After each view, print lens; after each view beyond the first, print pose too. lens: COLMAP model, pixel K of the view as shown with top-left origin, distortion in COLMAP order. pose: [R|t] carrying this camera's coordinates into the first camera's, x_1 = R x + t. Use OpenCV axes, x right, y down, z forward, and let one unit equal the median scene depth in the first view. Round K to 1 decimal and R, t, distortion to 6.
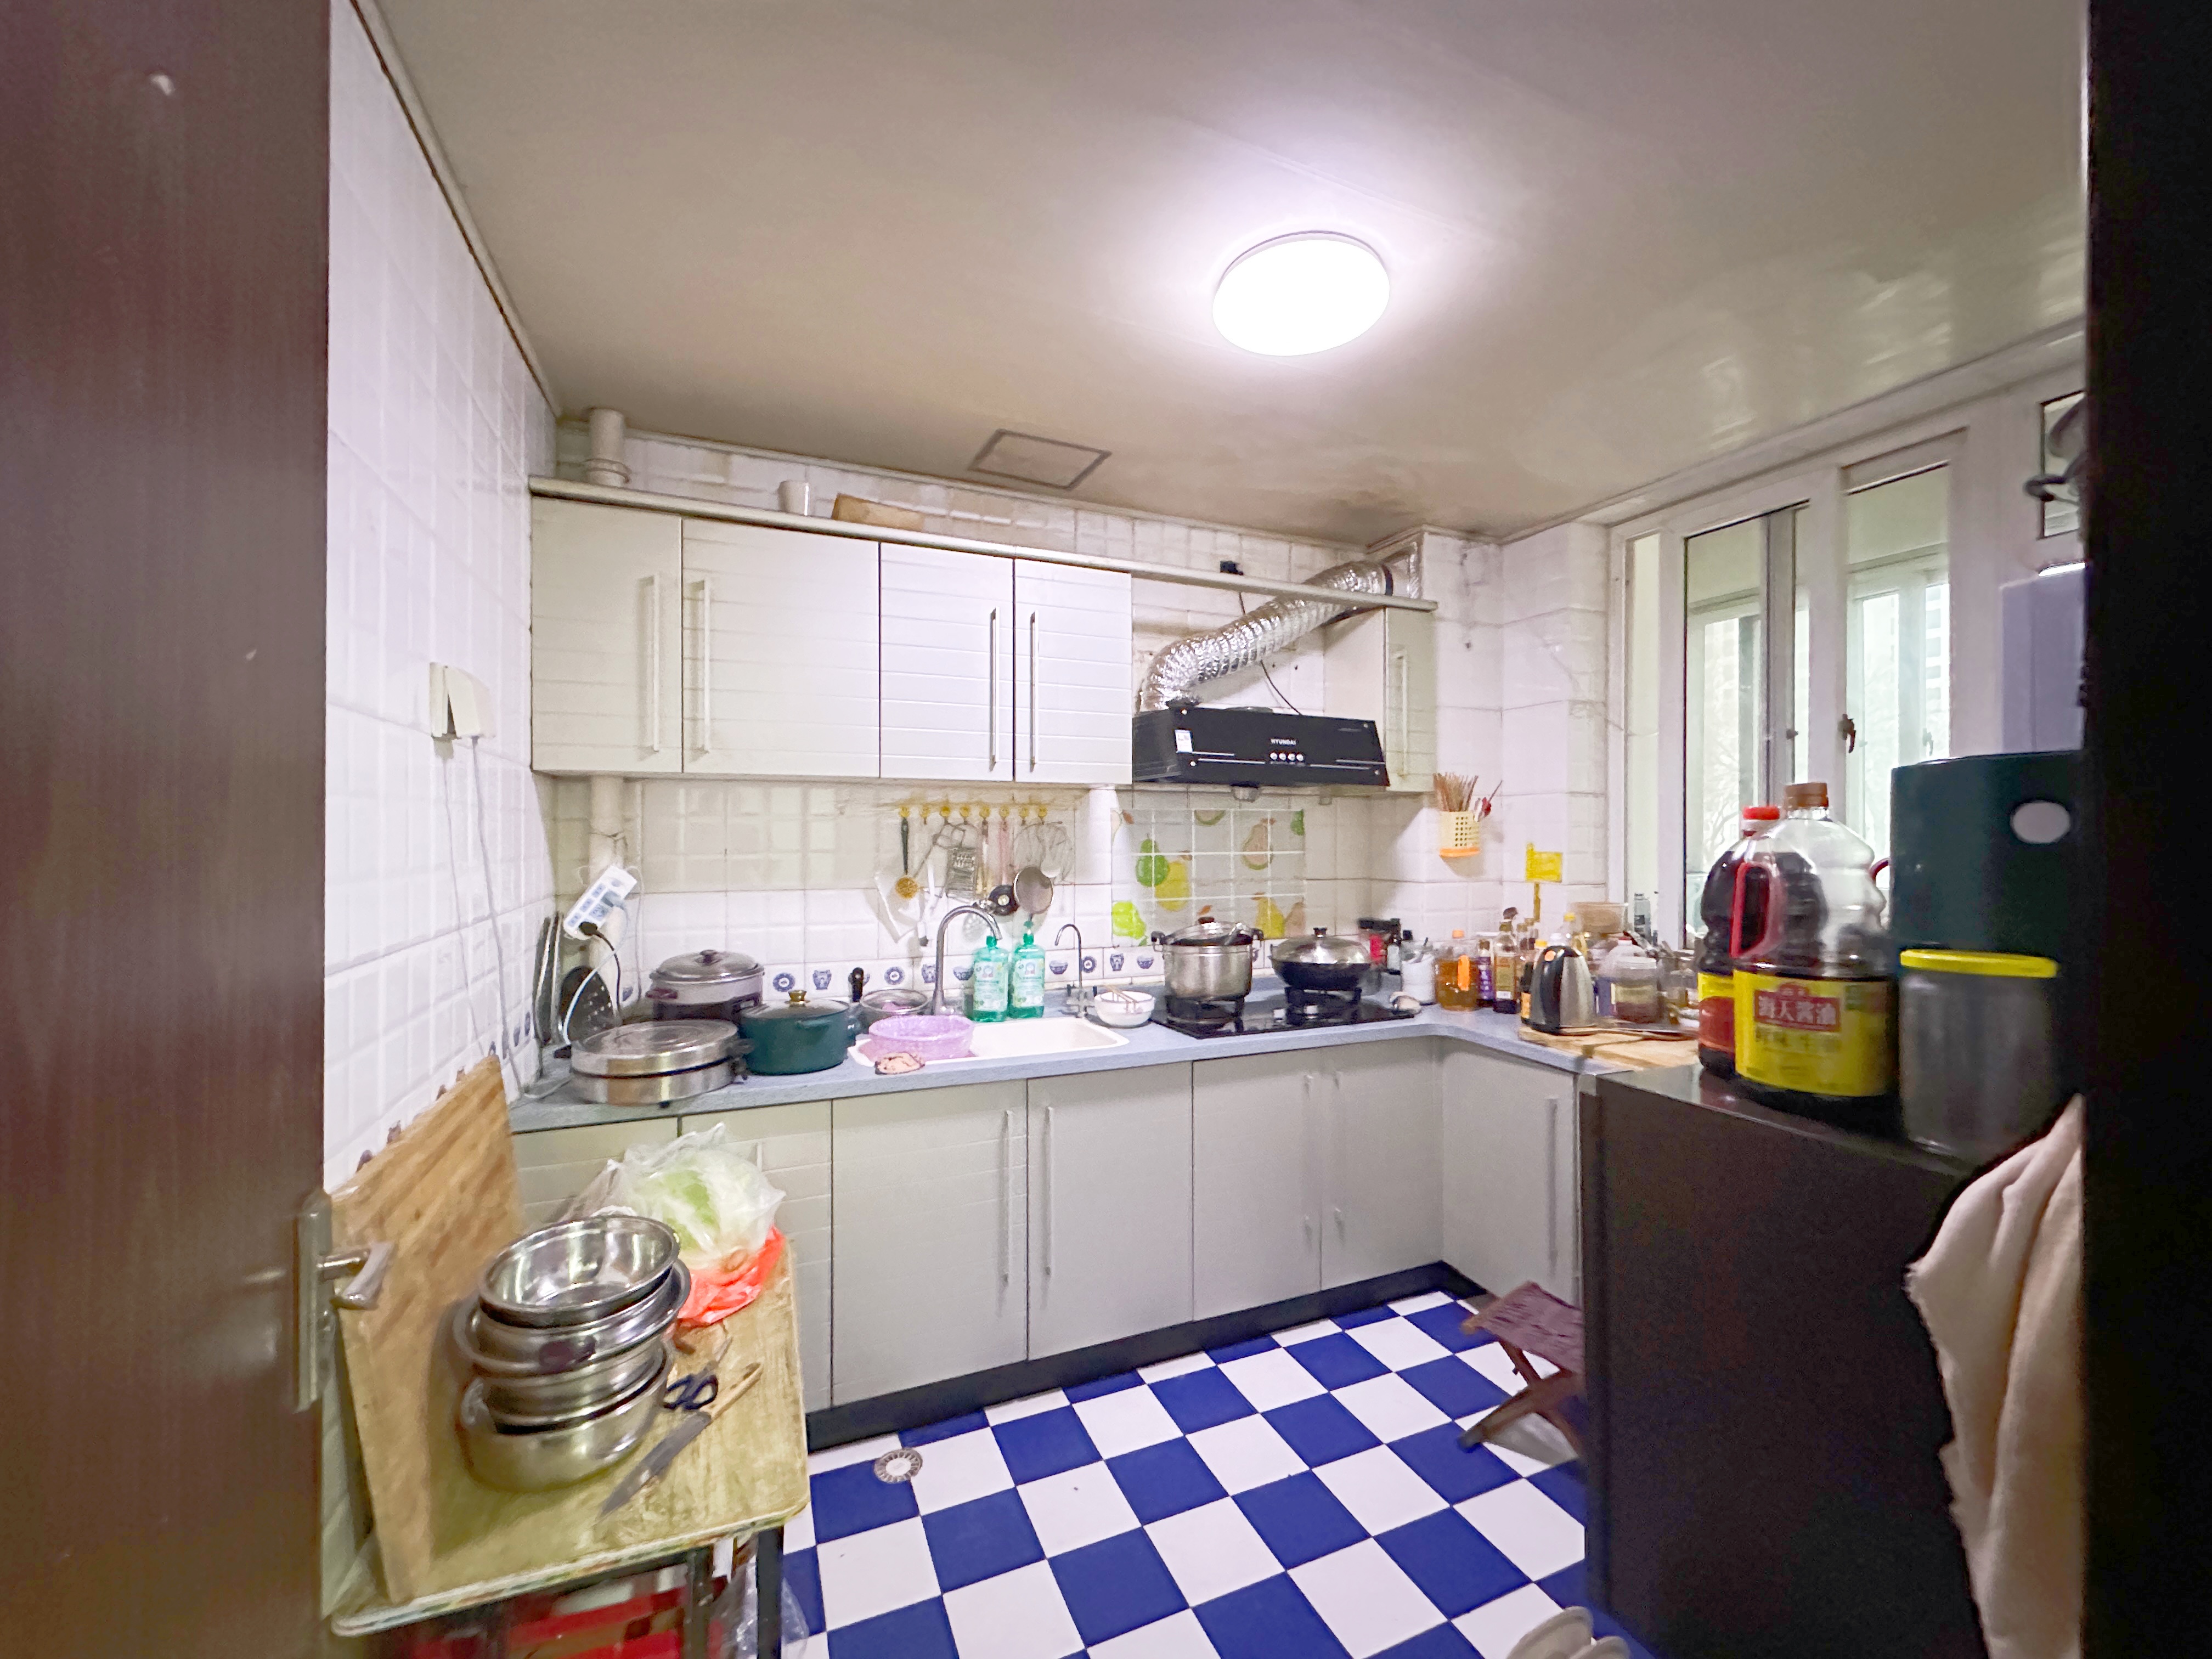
lens RADIAL K [[881.8, 0, 1106.1], [0, 881.8, 825.1], [0, 0, 1]] dist [-0.001783, -0.000061]
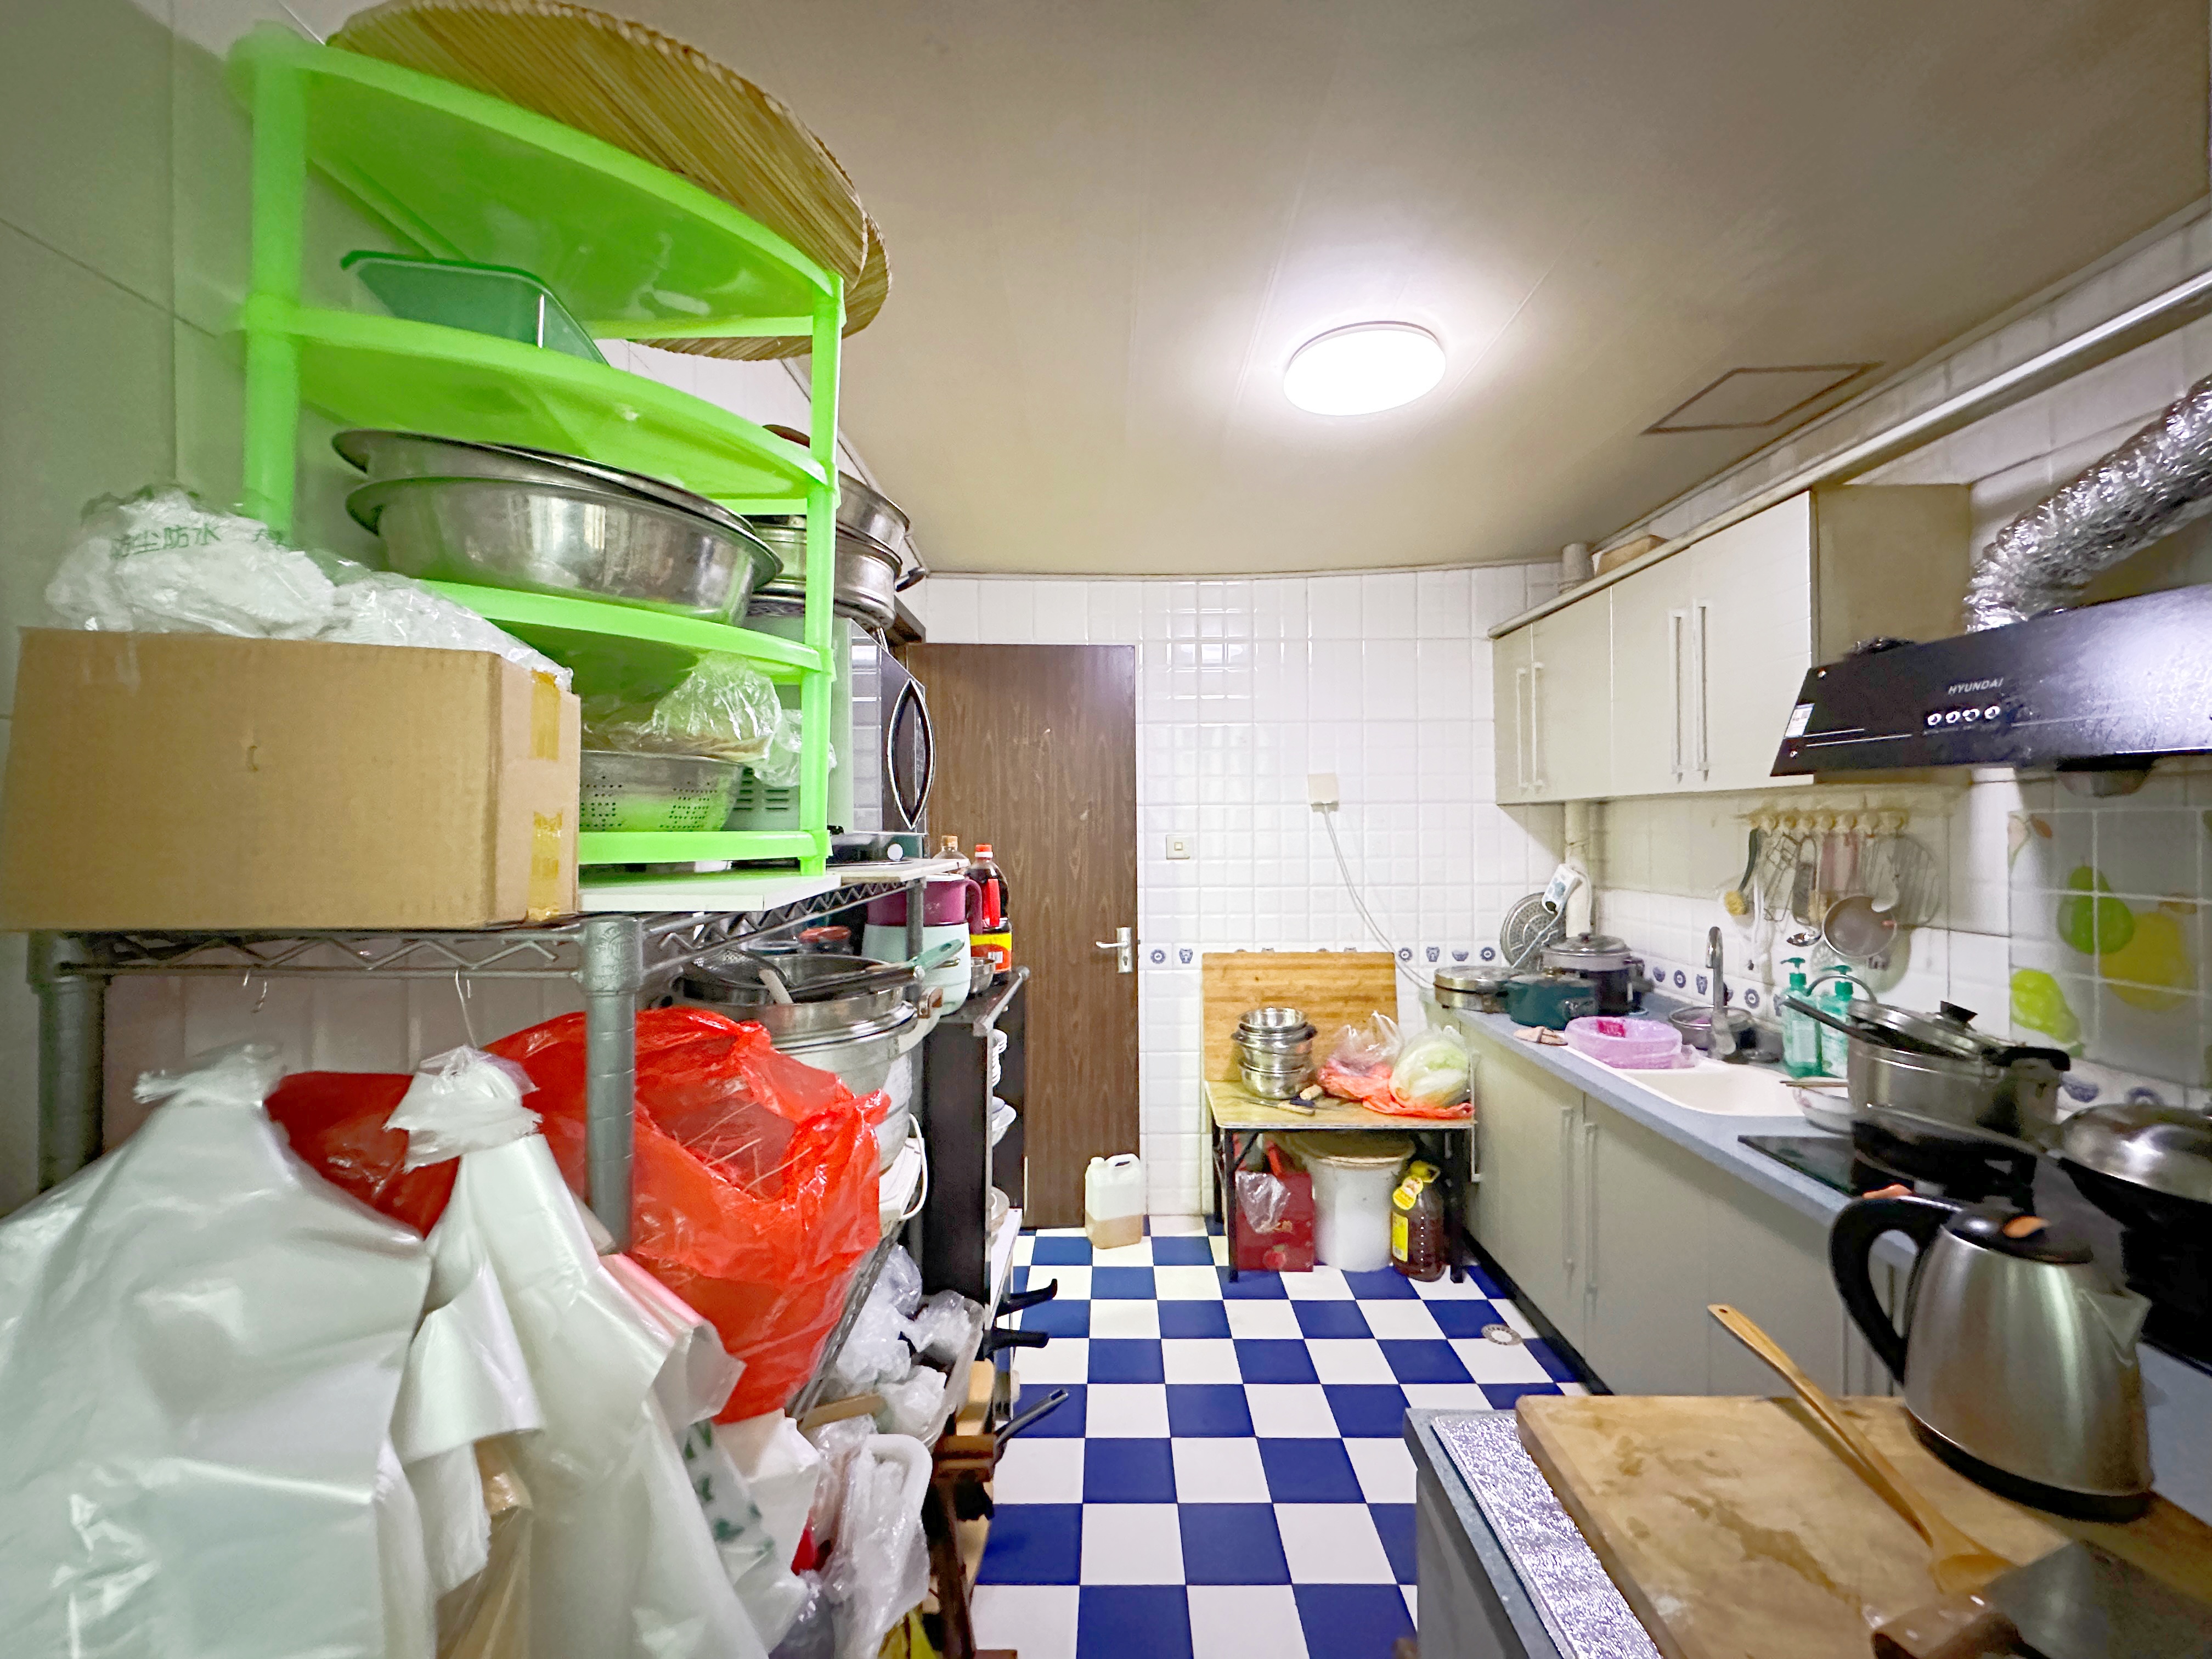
lens RADIAL K [[881.8, 0, 1102.4], [0, 881.8, 829.7], [0, 0, 1]] dist [-0.001783, -0.000061]
pose [[-0.391636, 0.001549, -0.920119, 0.840138], [0.009052, 0.999957, -0.002169, -0.011862], [0.920076, -0.009178, -0.391633, 0.692517]]
